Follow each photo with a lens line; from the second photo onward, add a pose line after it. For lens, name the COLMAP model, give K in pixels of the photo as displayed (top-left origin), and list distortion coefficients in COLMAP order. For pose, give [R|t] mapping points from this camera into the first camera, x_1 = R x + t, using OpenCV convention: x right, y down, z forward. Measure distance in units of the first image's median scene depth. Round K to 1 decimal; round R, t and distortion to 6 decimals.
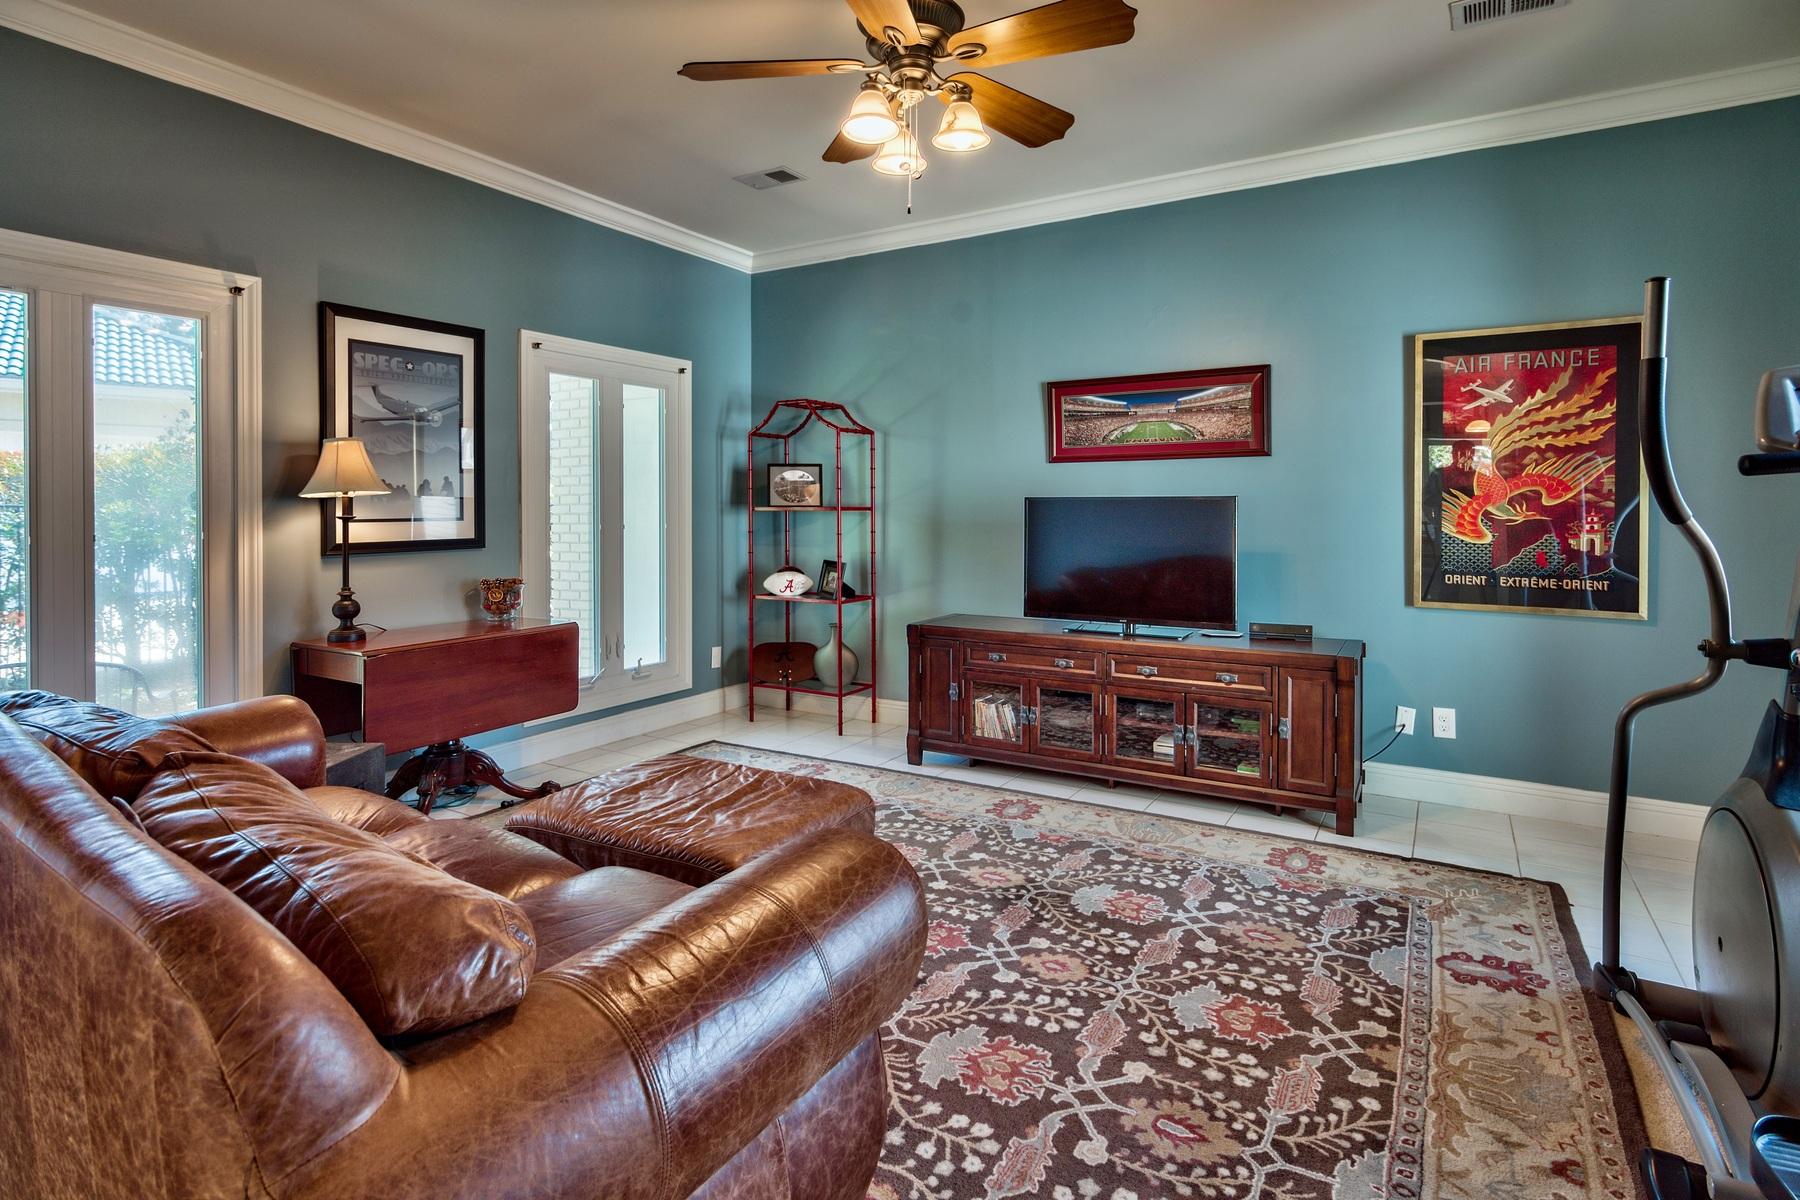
lens RADIAL K [[921.9, 0, 891.5], [0, 921.9, 519.6], [0, 0, 1]] dist [-0.004134, 0.000335]
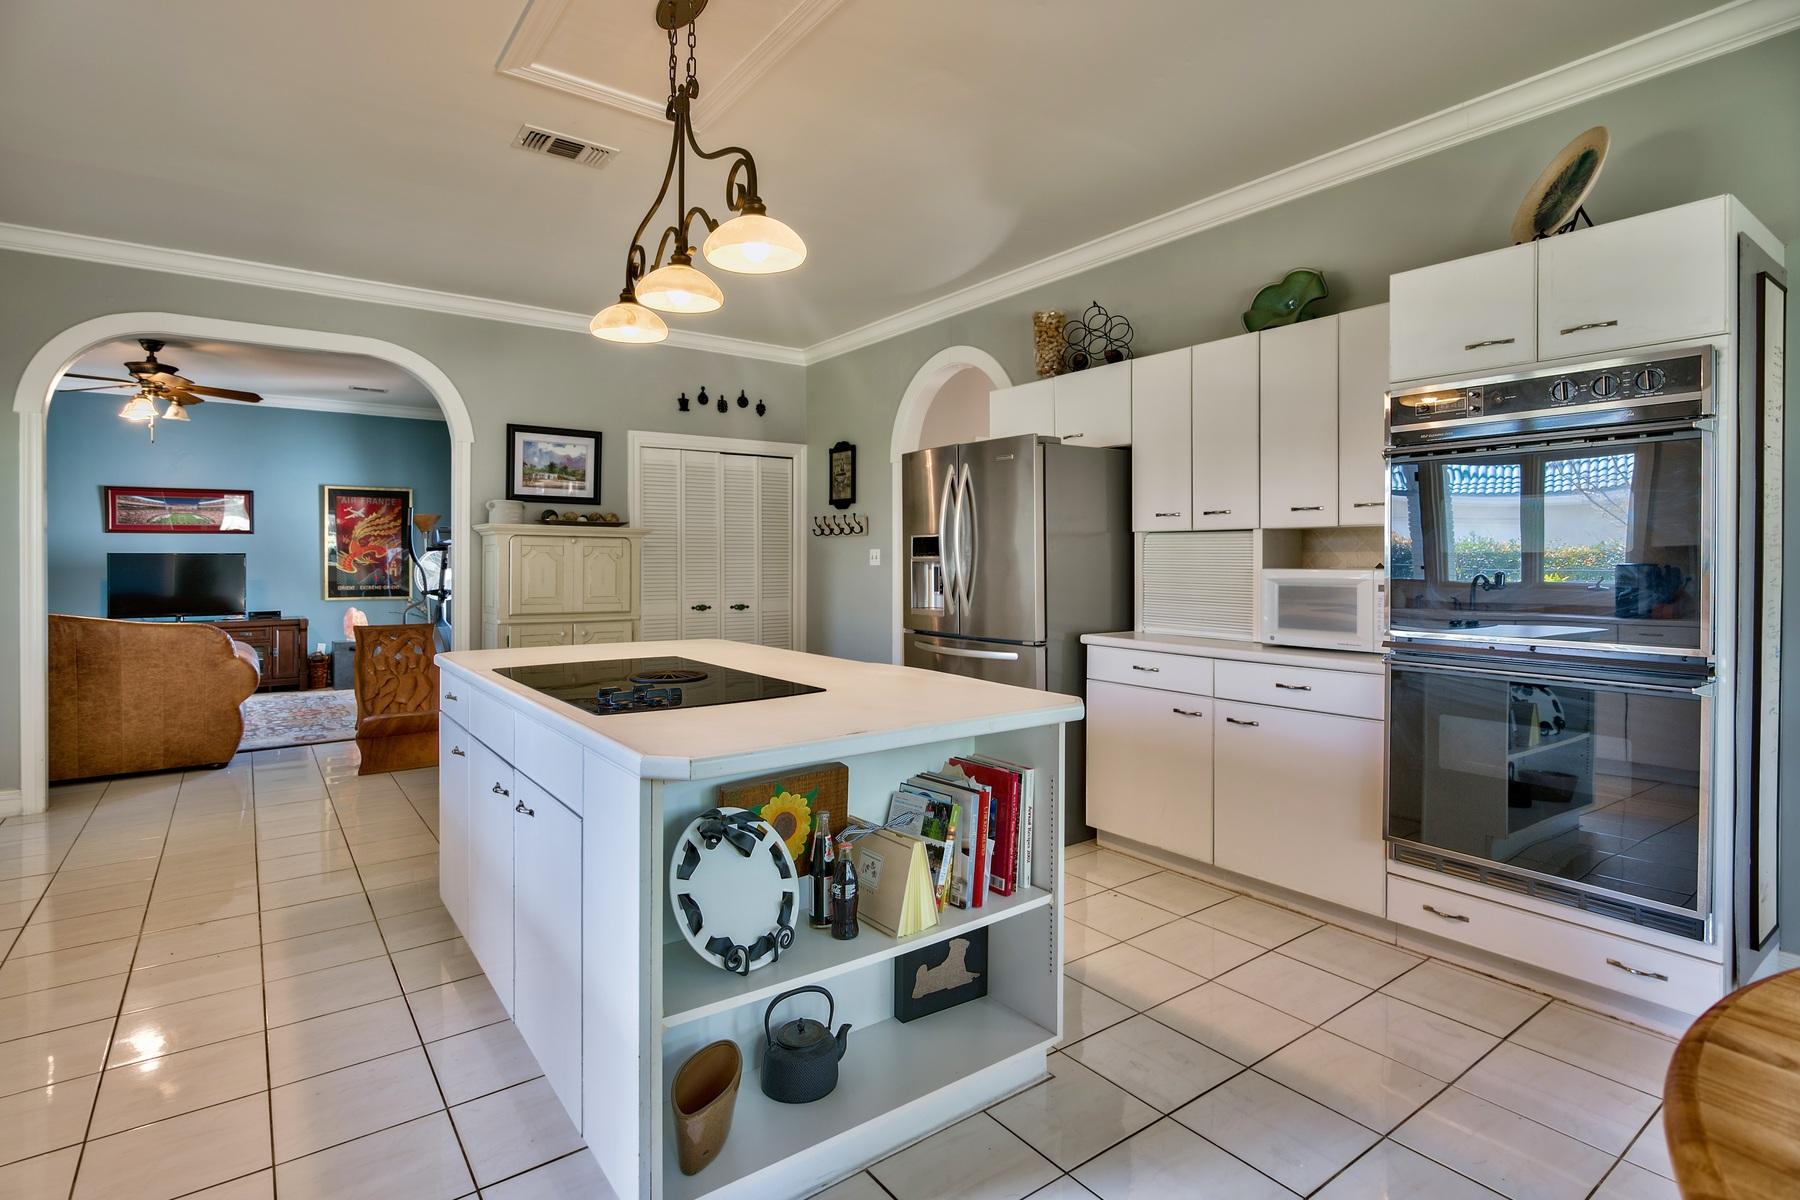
lens RADIAL K [[921.9, 0, 923.5], [0, 921.9, 558.3], [0, 0, 1]] dist [-0.004134, 0.000335]
pose [[0.376389, 0.000555, 0.926462, -1.049130], [0.012564, 0.999905, -0.005703, 0.019643], [-0.926377, 0.013787, 0.376346, -1.322129]]
